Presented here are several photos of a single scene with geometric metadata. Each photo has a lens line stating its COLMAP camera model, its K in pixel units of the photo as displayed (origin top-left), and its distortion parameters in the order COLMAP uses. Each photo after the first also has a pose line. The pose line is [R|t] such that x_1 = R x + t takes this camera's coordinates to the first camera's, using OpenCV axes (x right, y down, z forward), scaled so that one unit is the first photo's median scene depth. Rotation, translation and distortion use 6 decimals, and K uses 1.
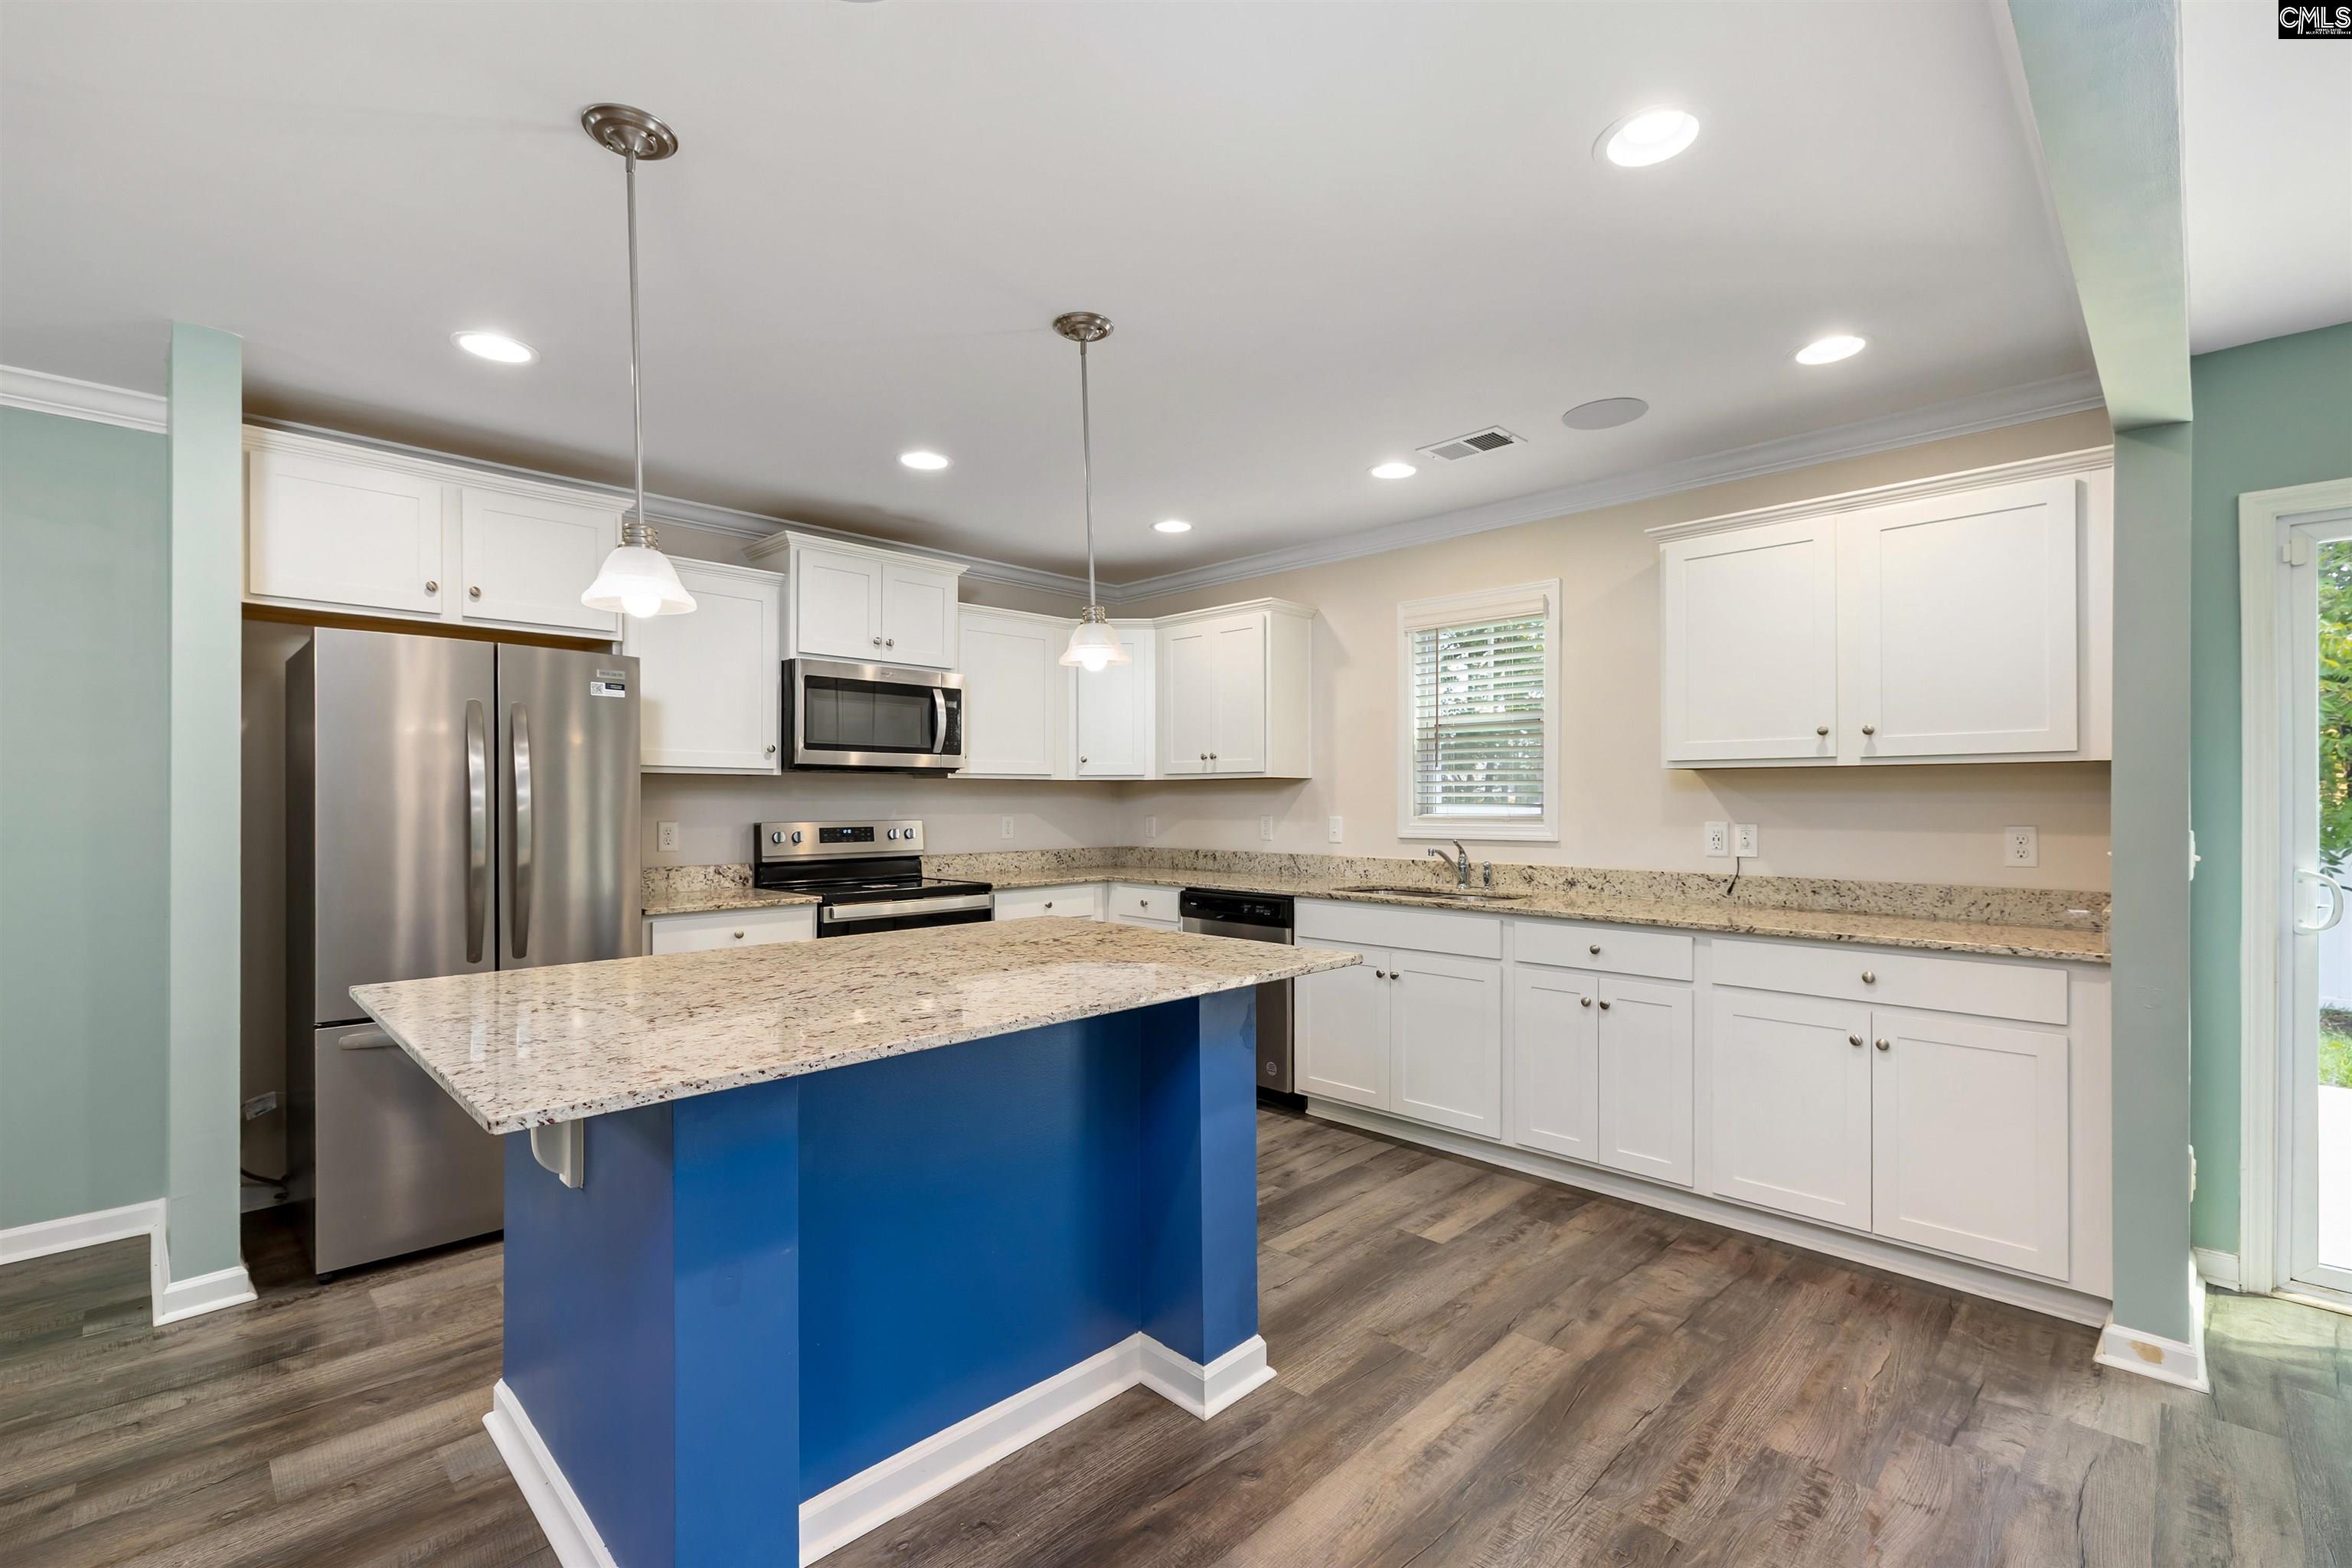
lens RADIAL K [[1016.3, 0, 1216.7], [0, 1016.3, 803.4], [0, 0, 1]] dist [0.001011, -0.000688]
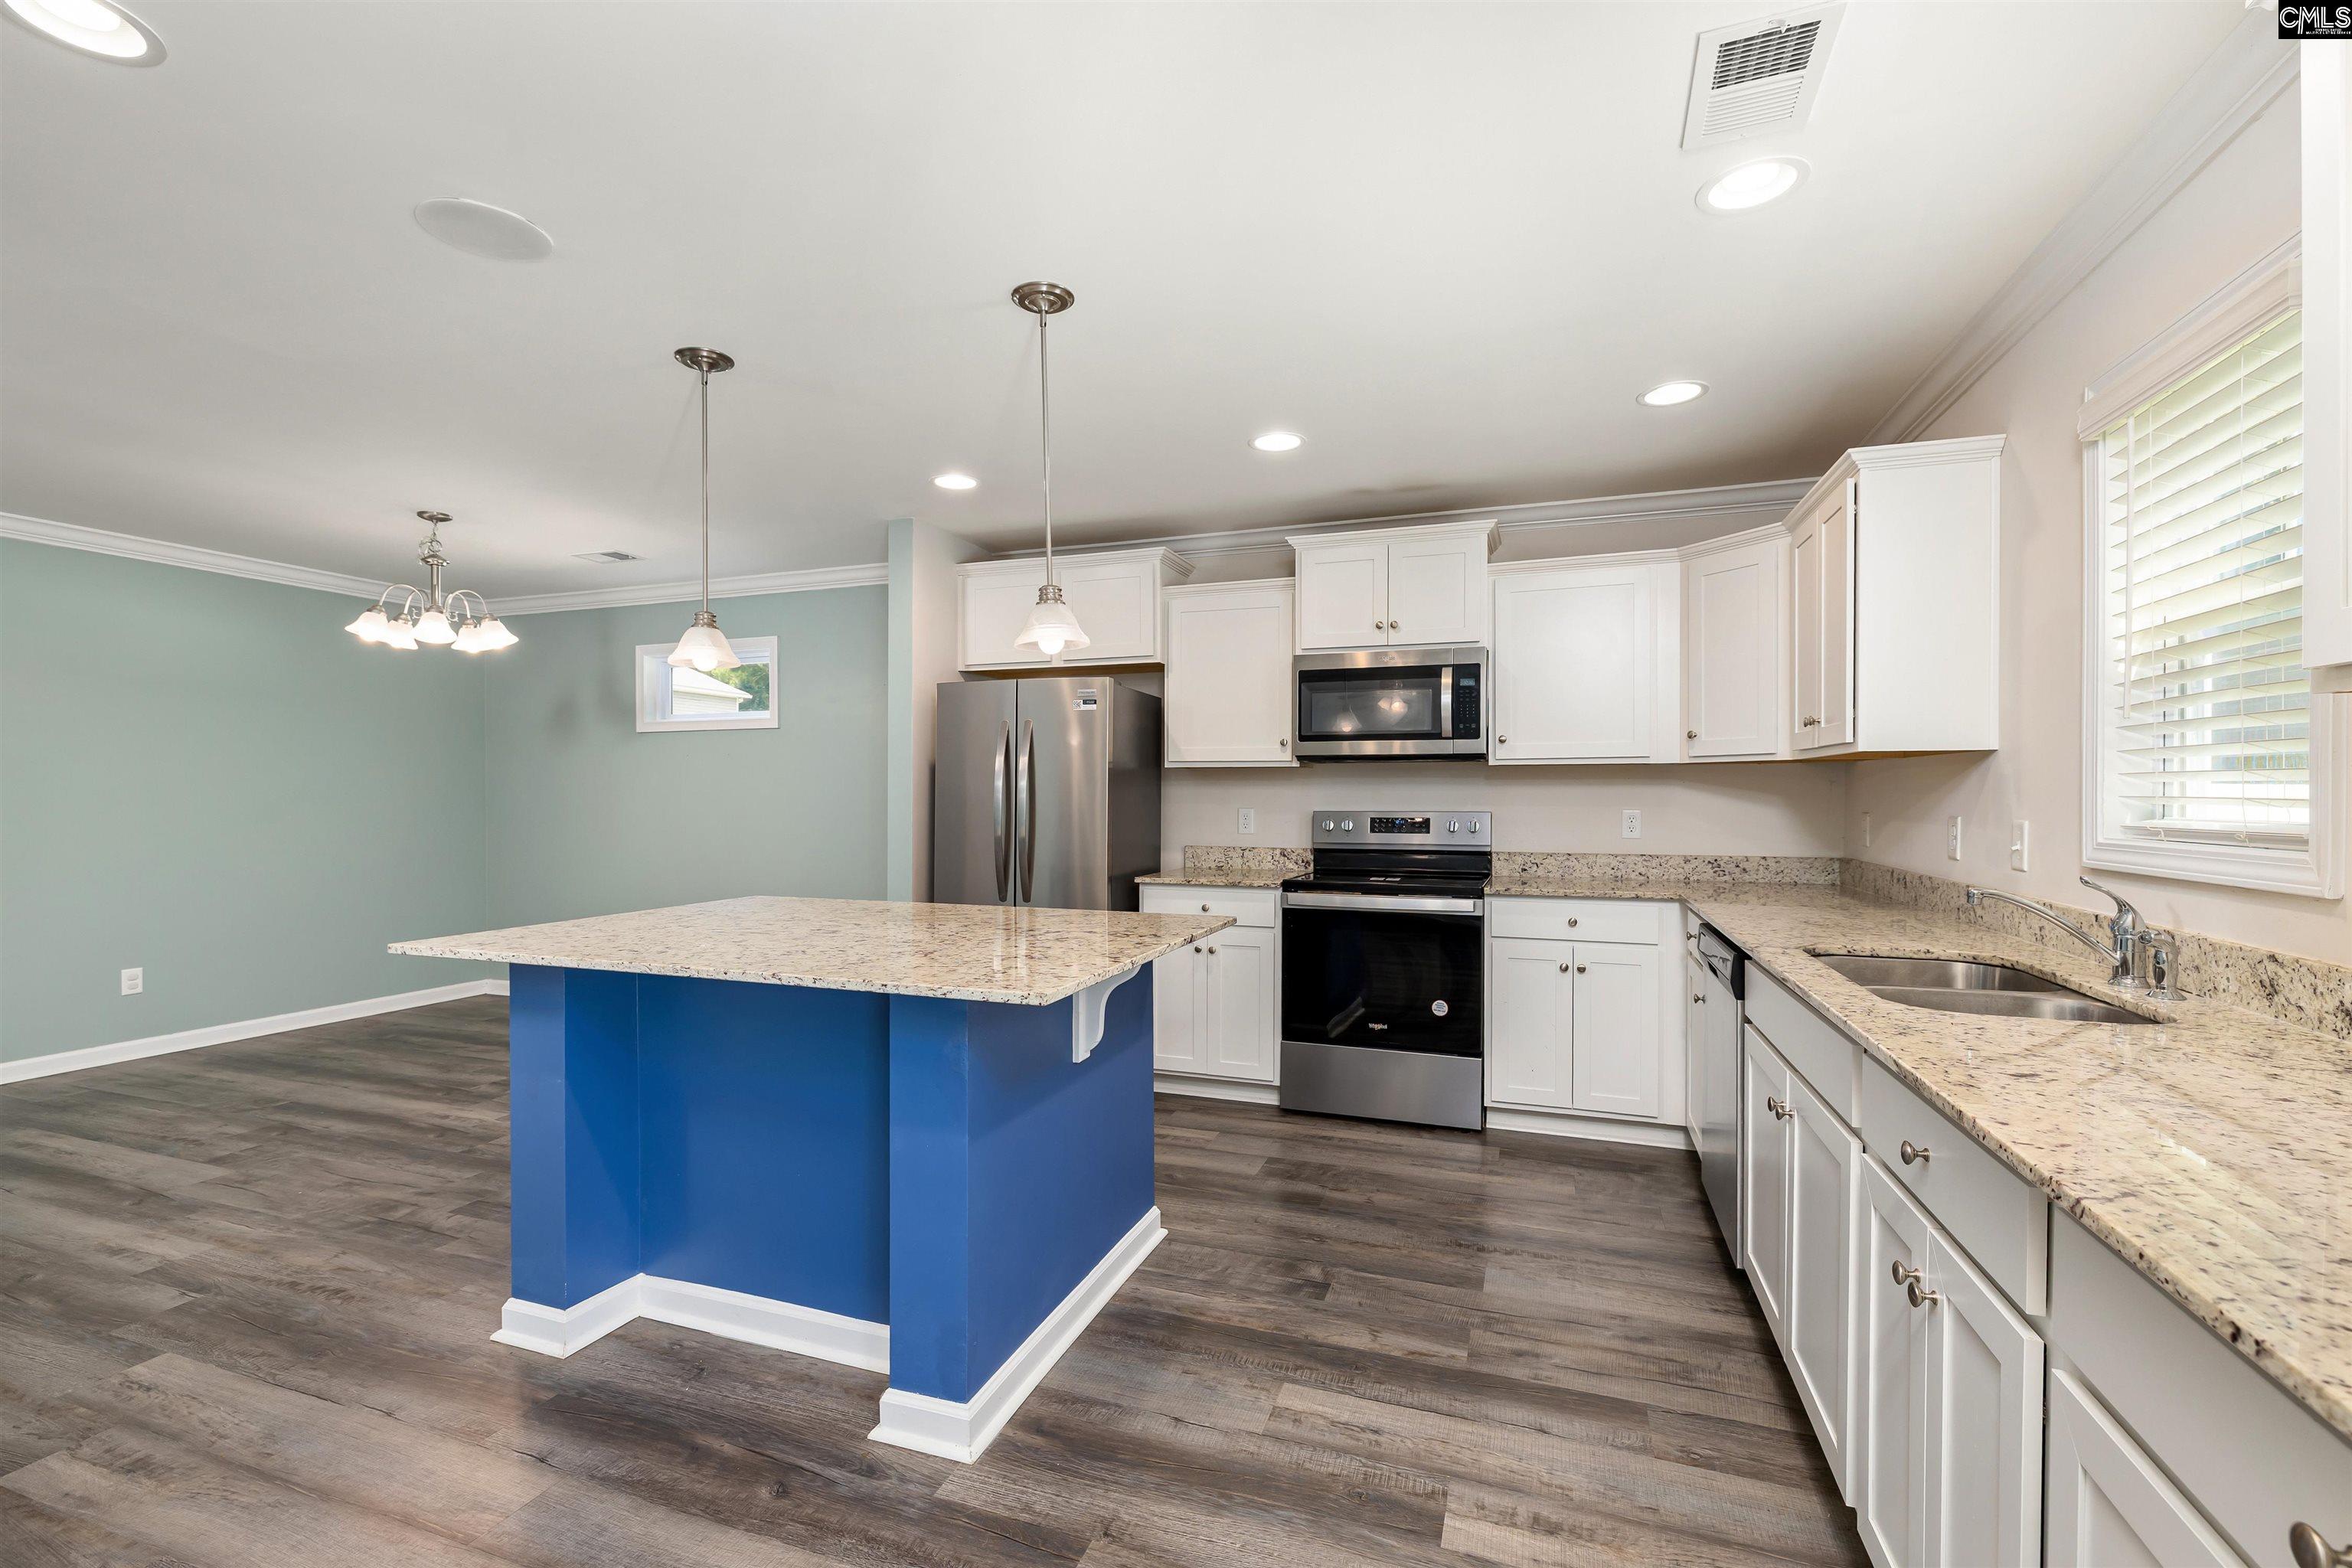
lens RADIAL K [[1016.3, 0, 1174.4], [0, 1016.3, 806.9], [0, 0, 1]] dist [0.001011, -0.000688]
pose [[0.402725, 0.013710, -0.915218, 0.494439], [-0.004200, 0.999905, 0.013131, 0.001157], [0.915311, -0.001445, 0.402745, 0.449516]]
